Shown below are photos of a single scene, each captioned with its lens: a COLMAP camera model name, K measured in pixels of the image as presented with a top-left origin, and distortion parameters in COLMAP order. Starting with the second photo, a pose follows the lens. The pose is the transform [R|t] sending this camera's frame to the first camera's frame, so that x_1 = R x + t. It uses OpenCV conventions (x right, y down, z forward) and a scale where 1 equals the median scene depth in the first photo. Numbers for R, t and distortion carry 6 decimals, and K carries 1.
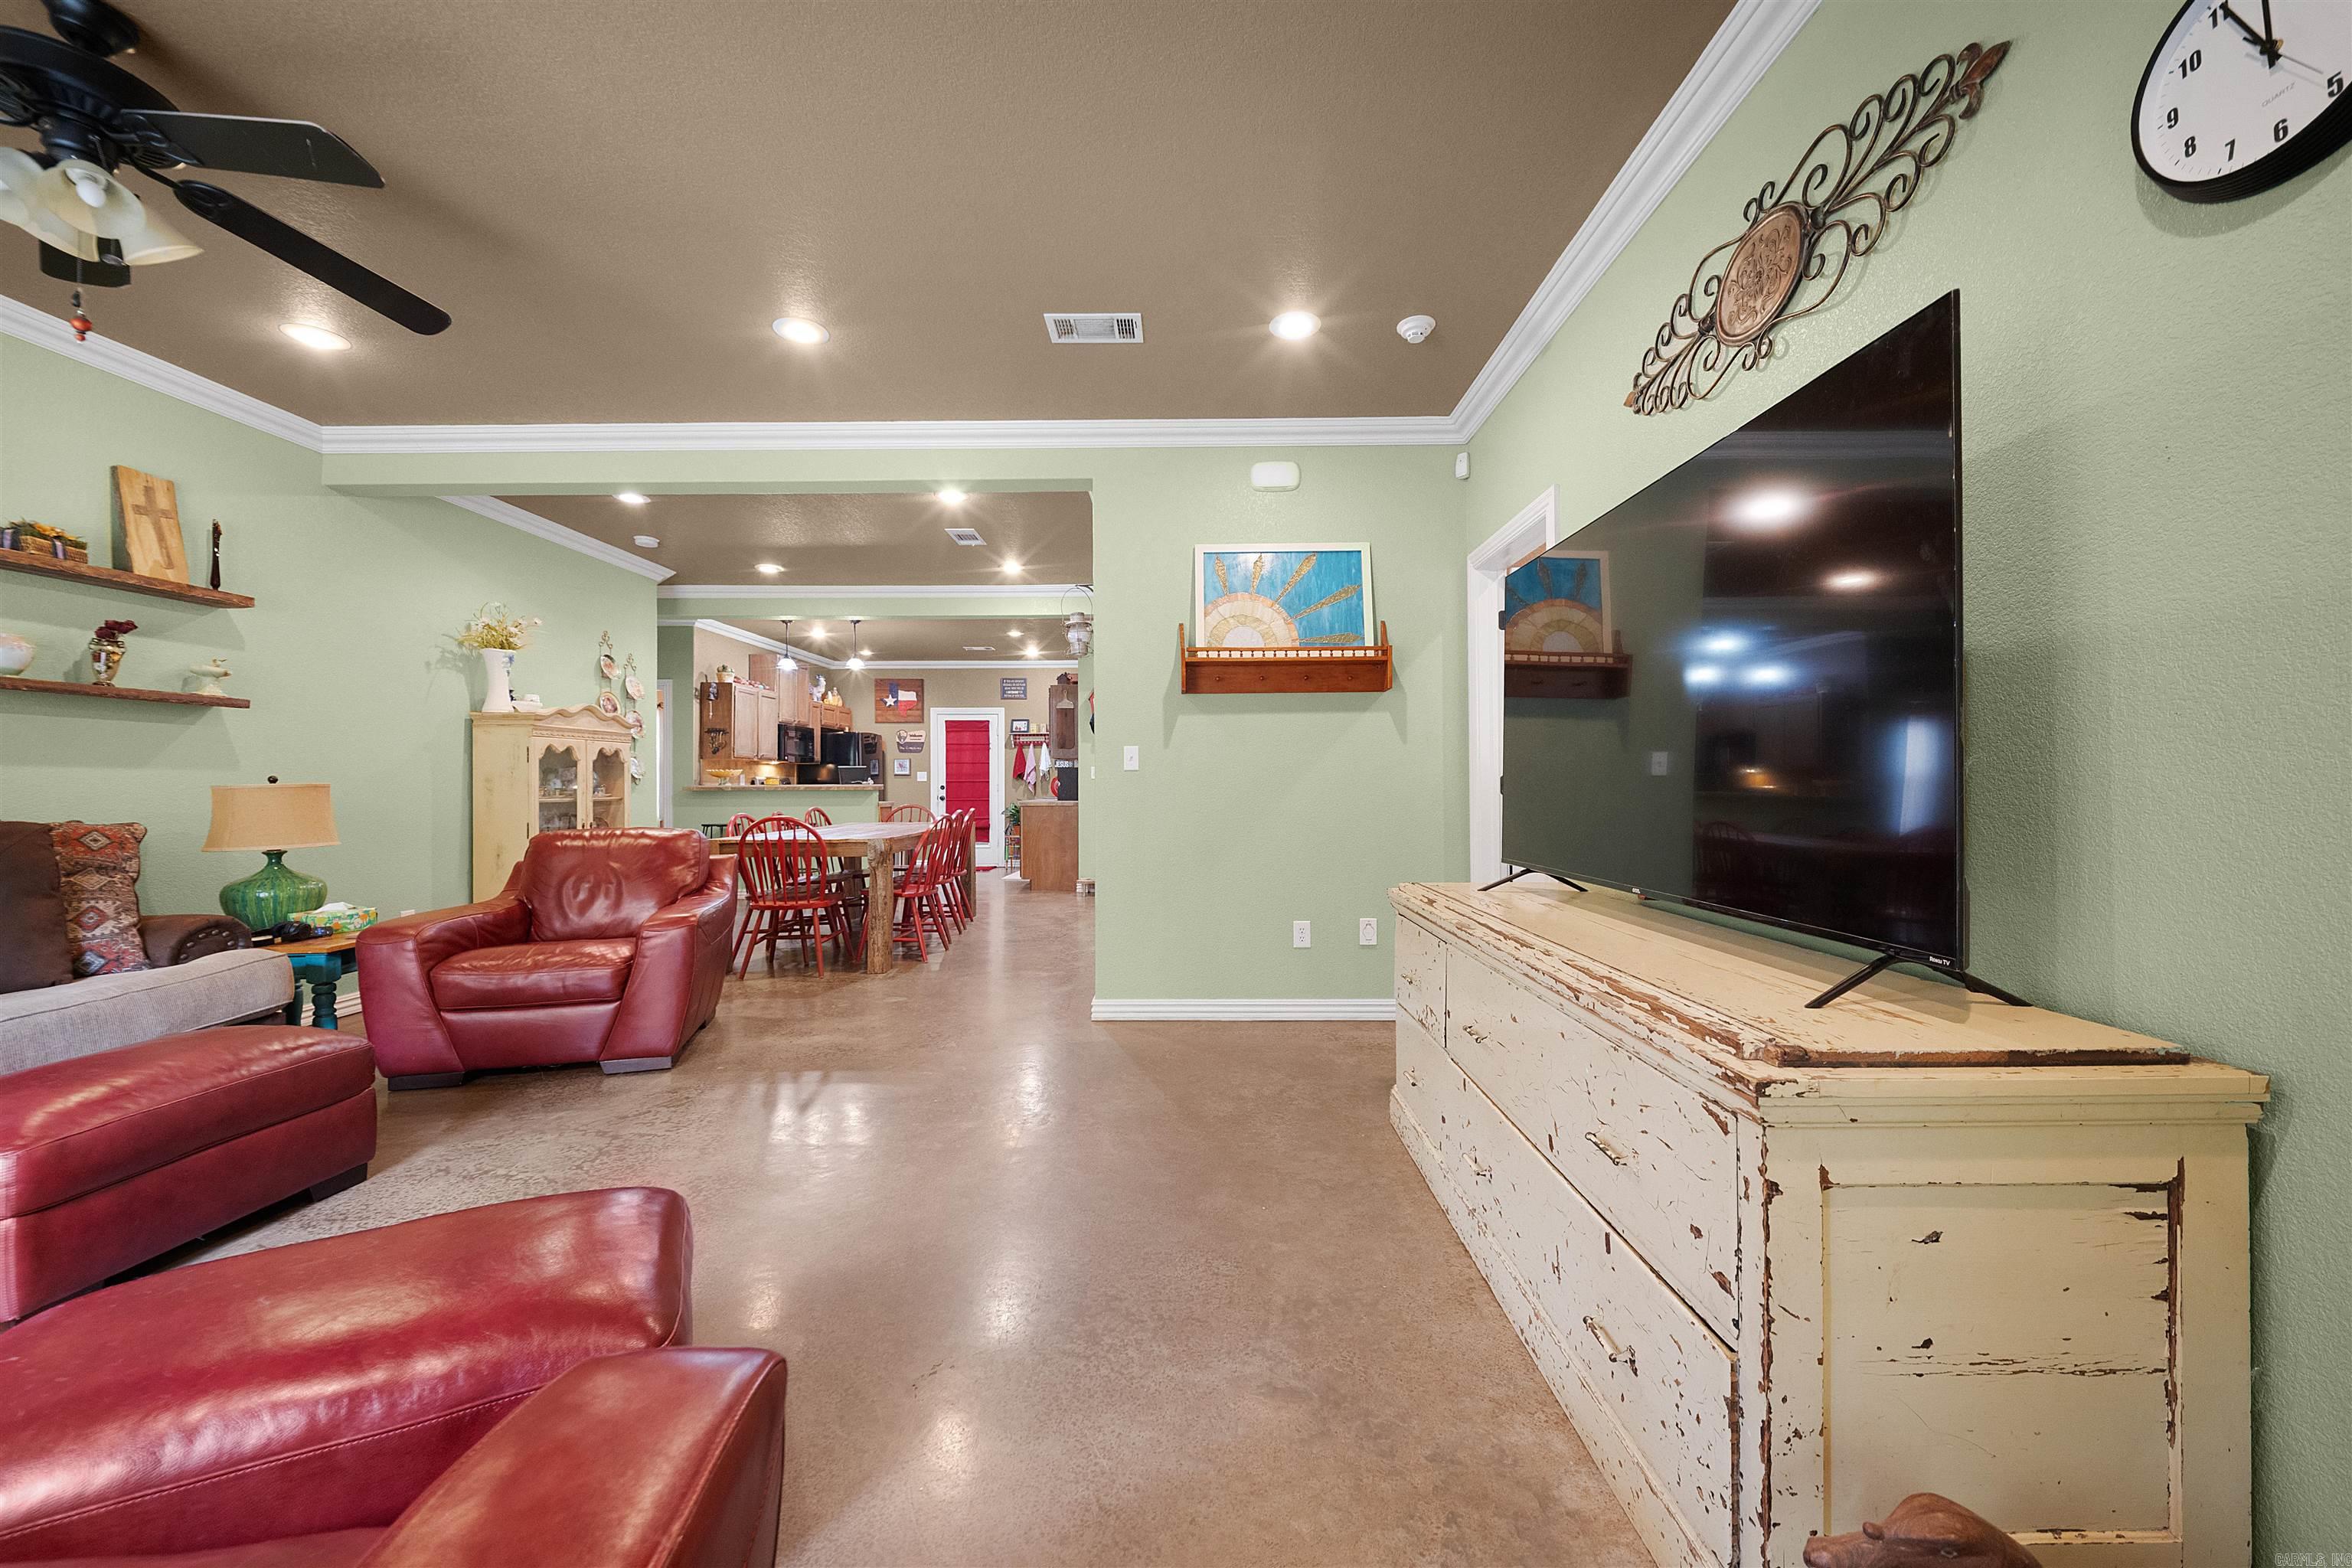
lens RADIAL K [[837.4, 0, 1186.3], [0, 837.4, 778.1], [0, 0, 1]] dist [0.009773, -0.006813]
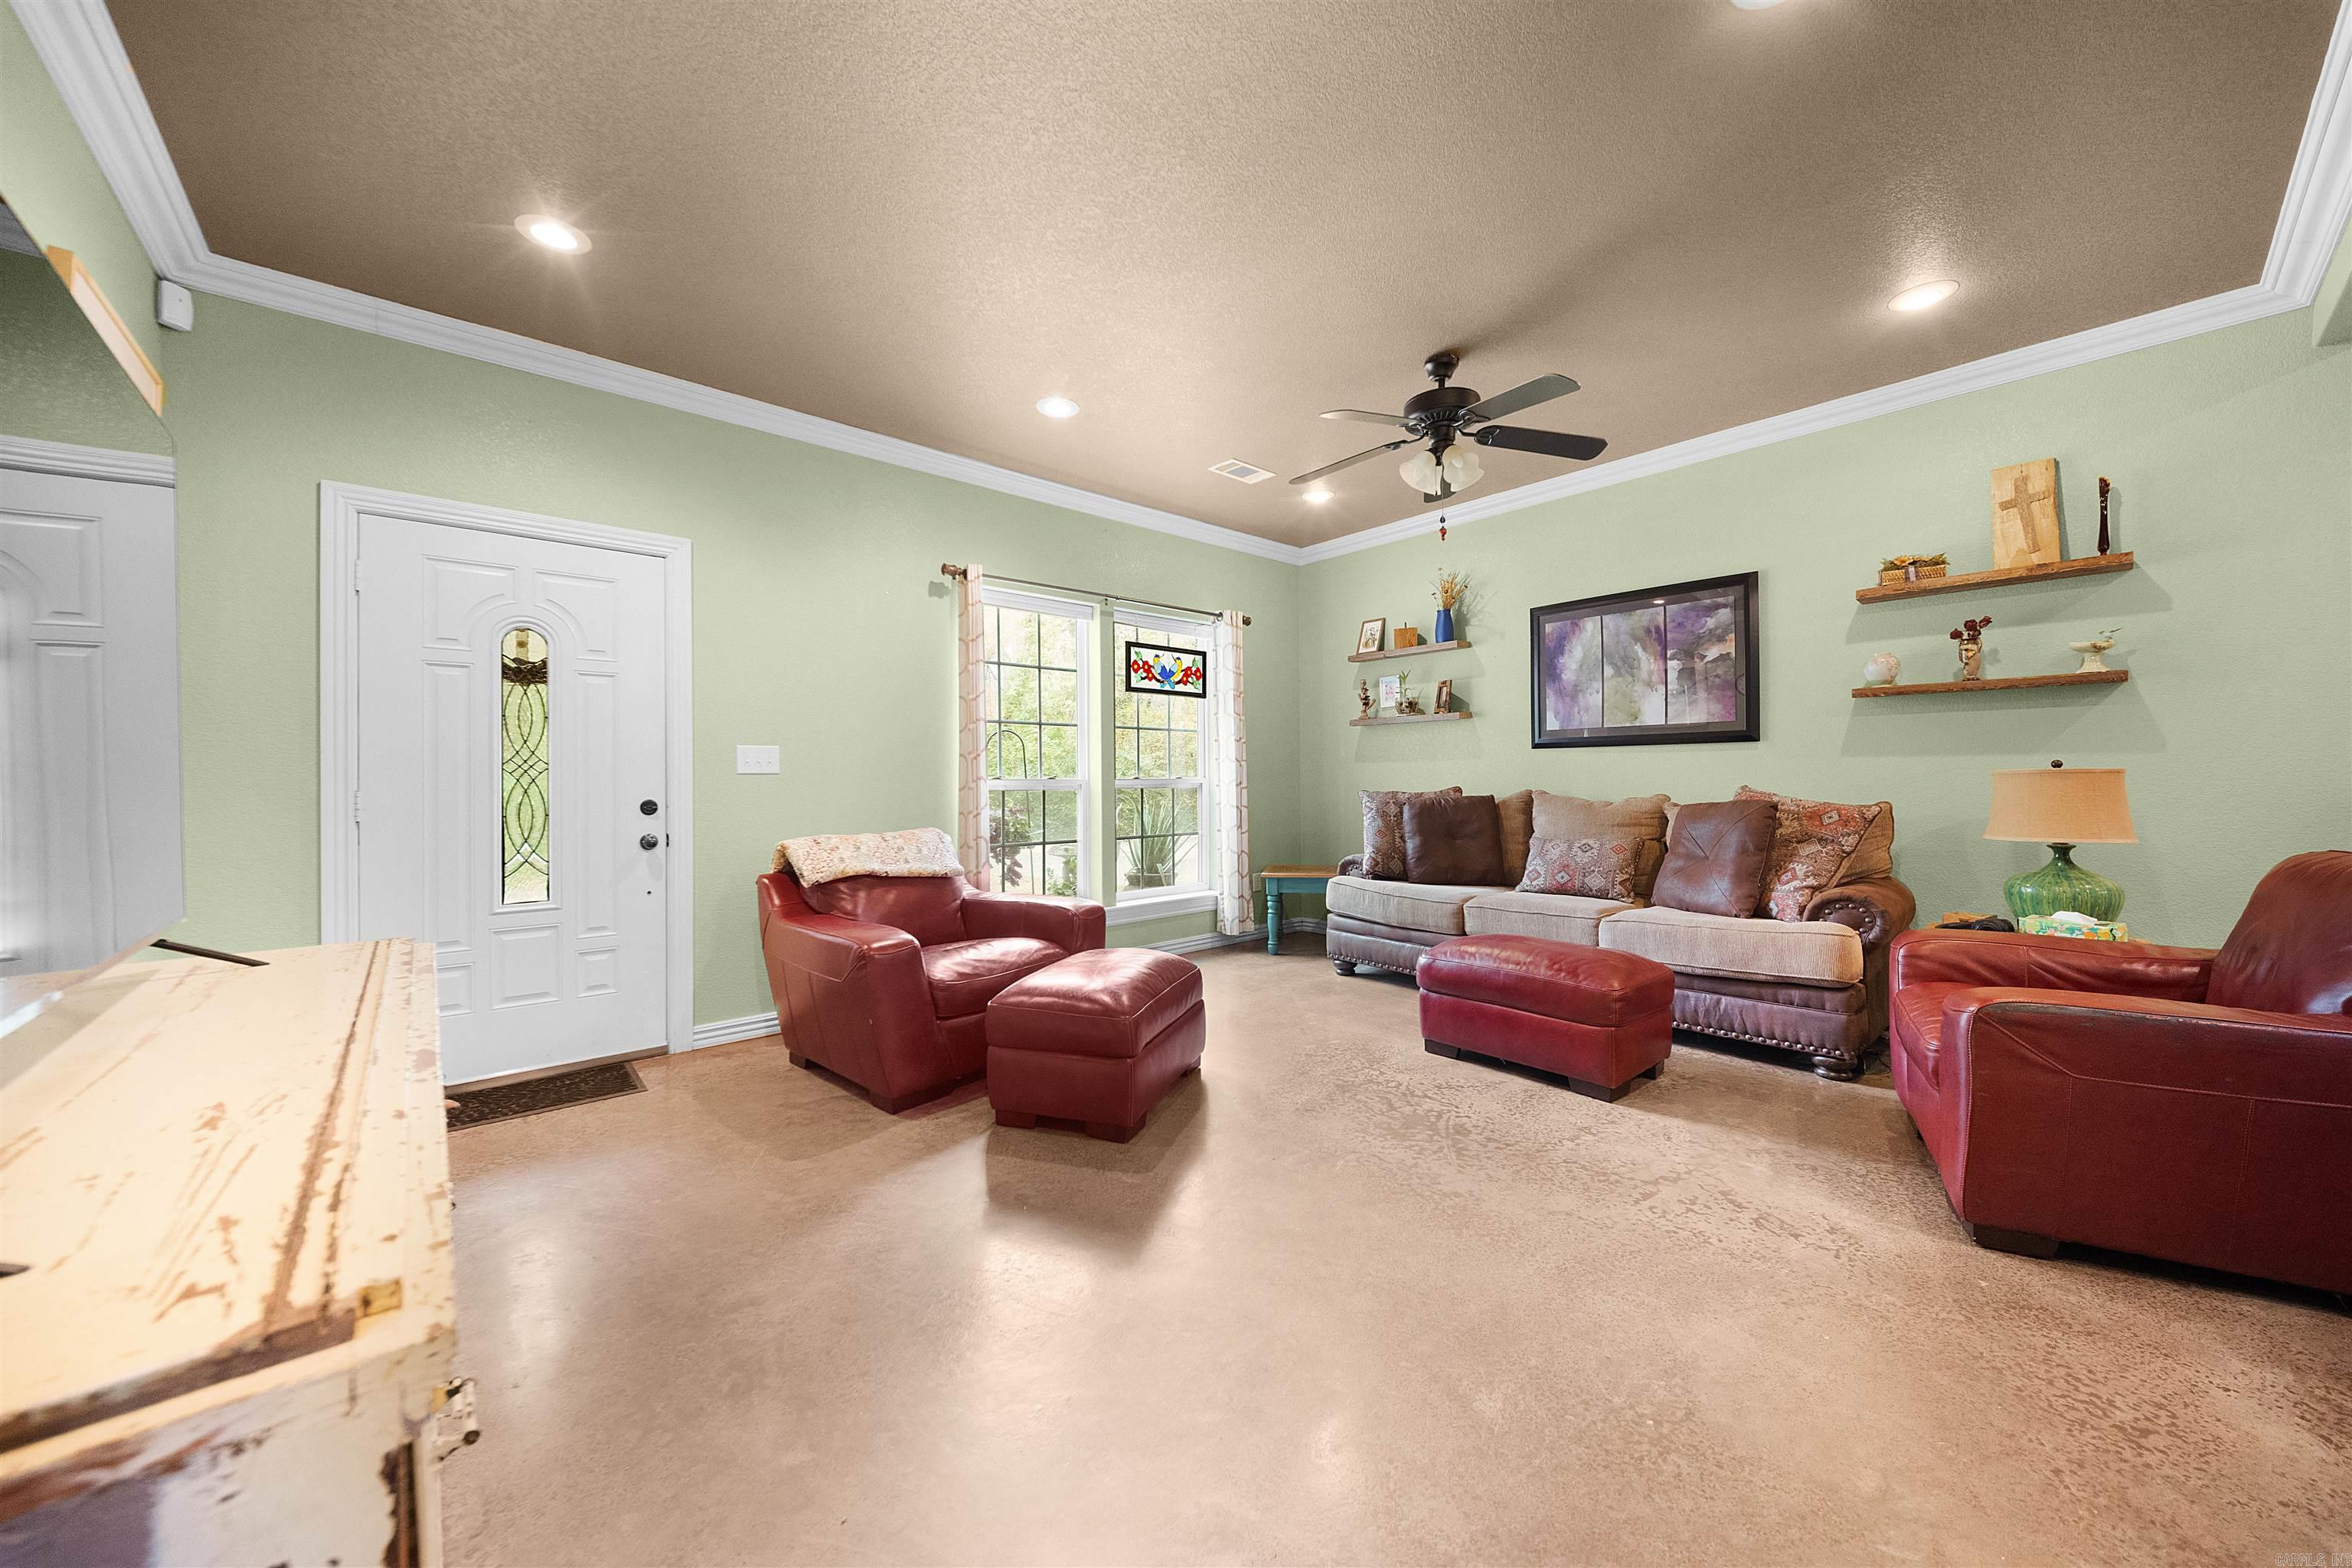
lens RADIAL K [[837.4, 0, 1175.1], [0, 837.4, 778.4], [0, 0, 1]] dist [0.009773, -0.006813]
pose [[-0.746253, 0.009563, -0.665594, 0.114560], [0.016769, 0.999850, -0.004435, 0.002705], [0.665451, -0.014471, -0.746301, 0.579937]]
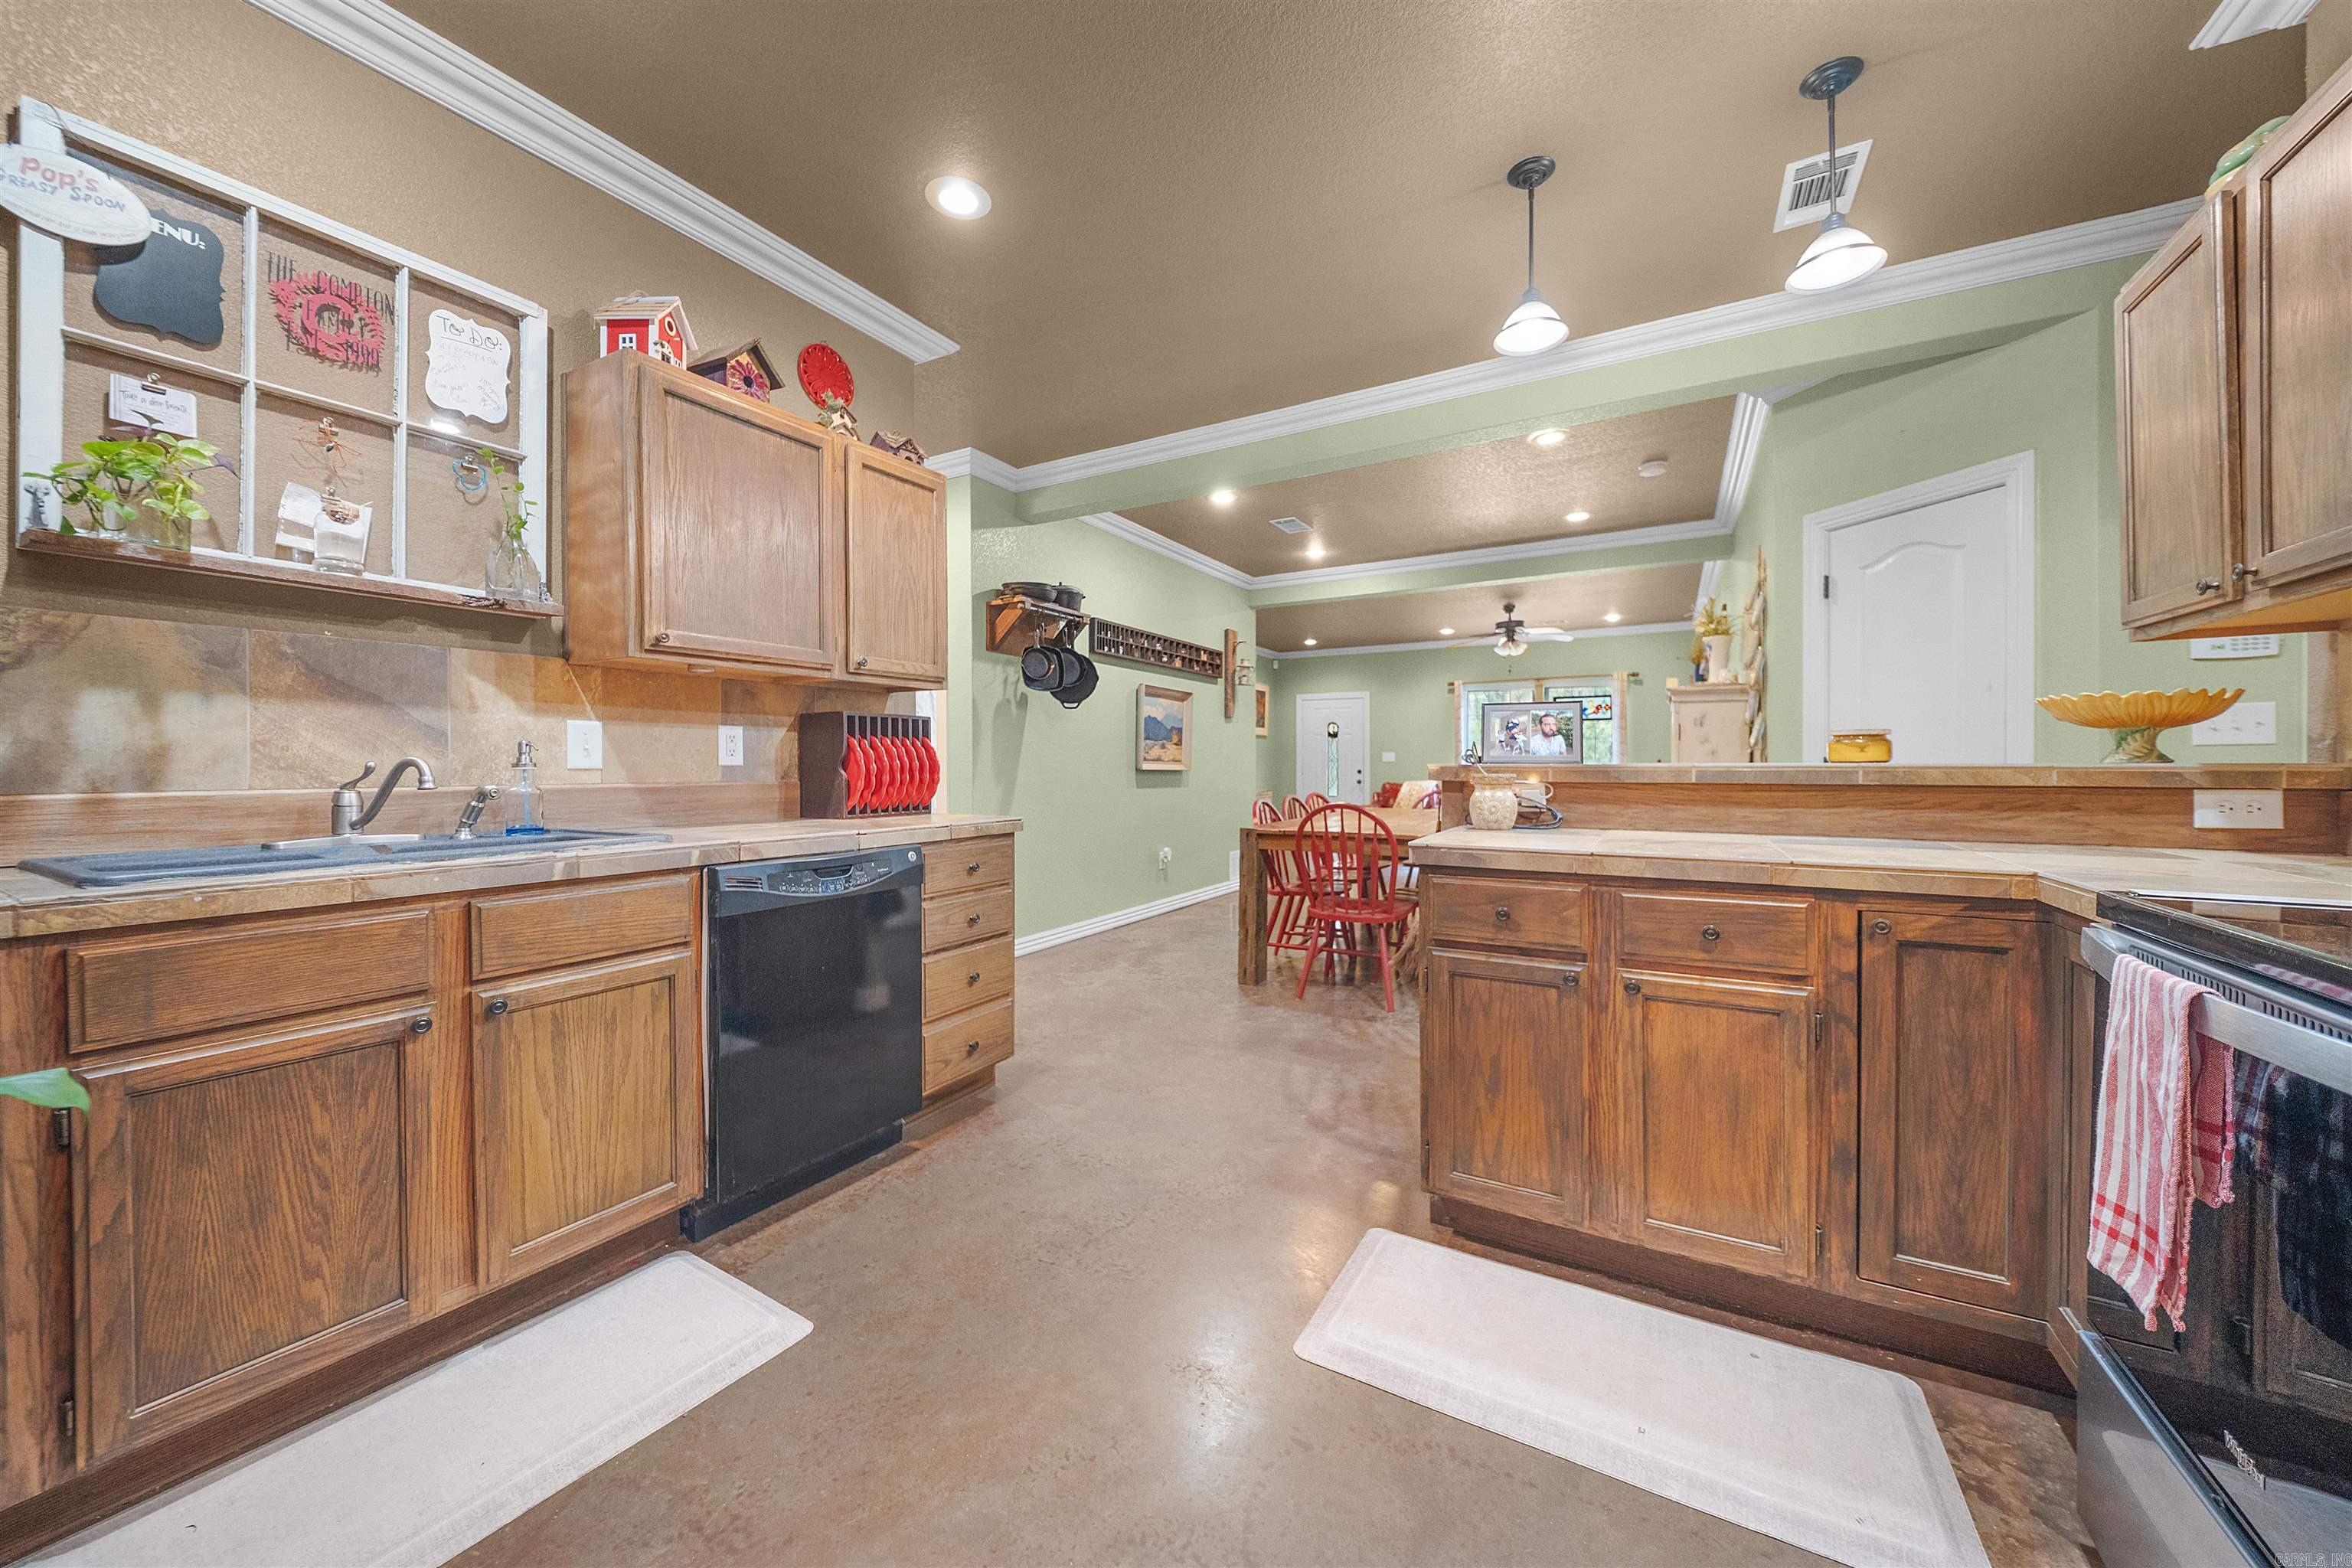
lens RADIAL K [[837.4, 0, 1179.3], [0, 837.4, 770.7], [0, 0, 1]] dist [0.009773, -0.006813]
pose [[-0.867317, 0.002664, 0.497749, -0.618428], [0.002491, 0.999996, -0.001012, 0.014297], [-0.497750, 0.000362, -0.867320, 1.857630]]
